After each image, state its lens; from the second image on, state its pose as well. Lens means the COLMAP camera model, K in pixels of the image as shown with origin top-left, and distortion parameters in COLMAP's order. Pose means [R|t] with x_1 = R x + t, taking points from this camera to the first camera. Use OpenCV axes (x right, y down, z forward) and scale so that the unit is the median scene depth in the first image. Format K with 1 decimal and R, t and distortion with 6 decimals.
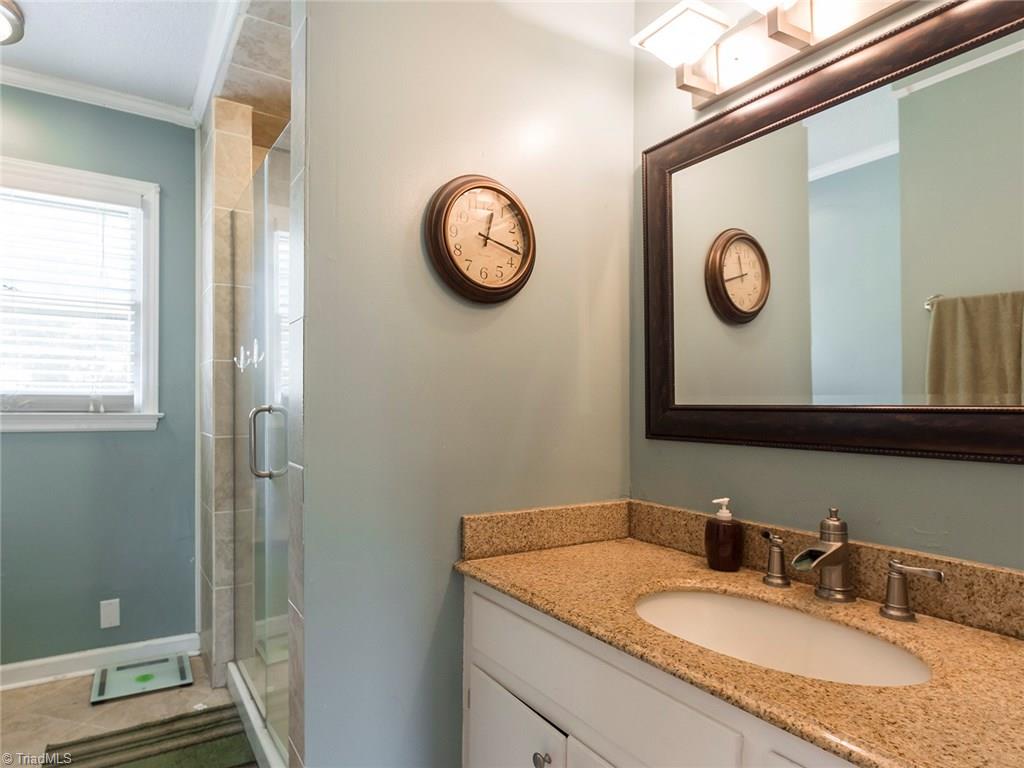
lens RADIAL K [[553.3, 0, 473.2], [0, 553.3, 386.2], [0, 0, 1]] dist [-0.004275, -0.000300]
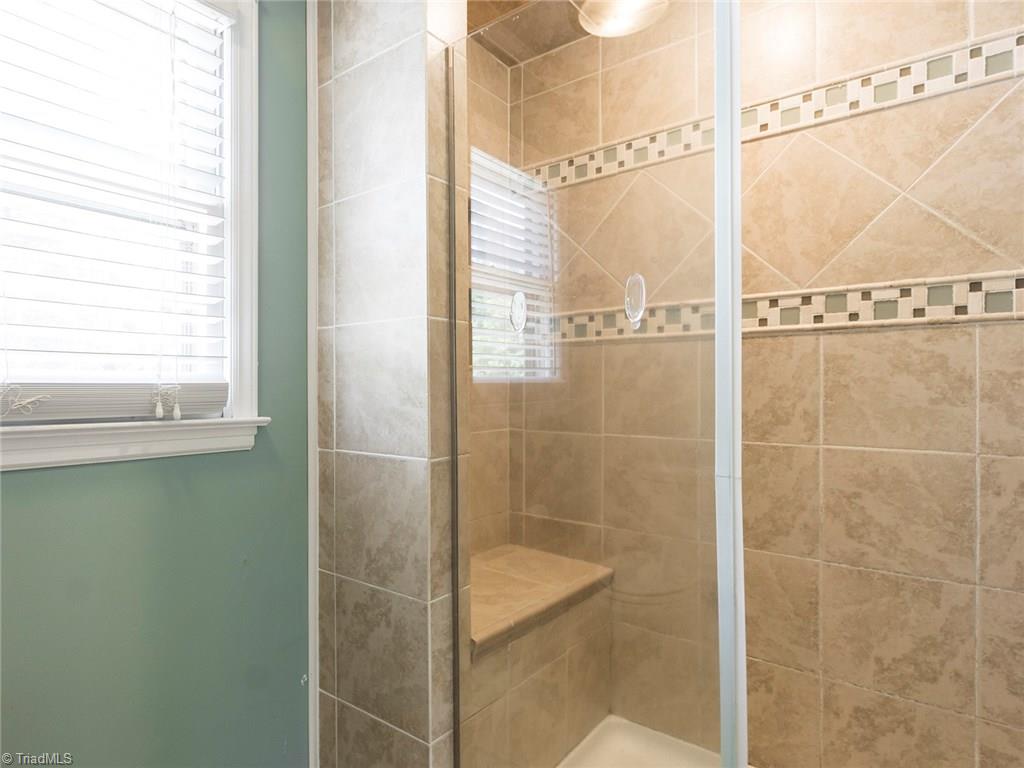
lens RADIAL K [[571.9, 0, 474.5], [0, 571.9, 377.0], [0, 0, 1]] dist [-0.001197, -0.000210]
pose [[0.947066, 0.002337, 0.321030, -0.594918], [-0.003319, 0.999991, 0.002511, 0.008889], [-0.321021, -0.003443, 0.947066, 0.453347]]
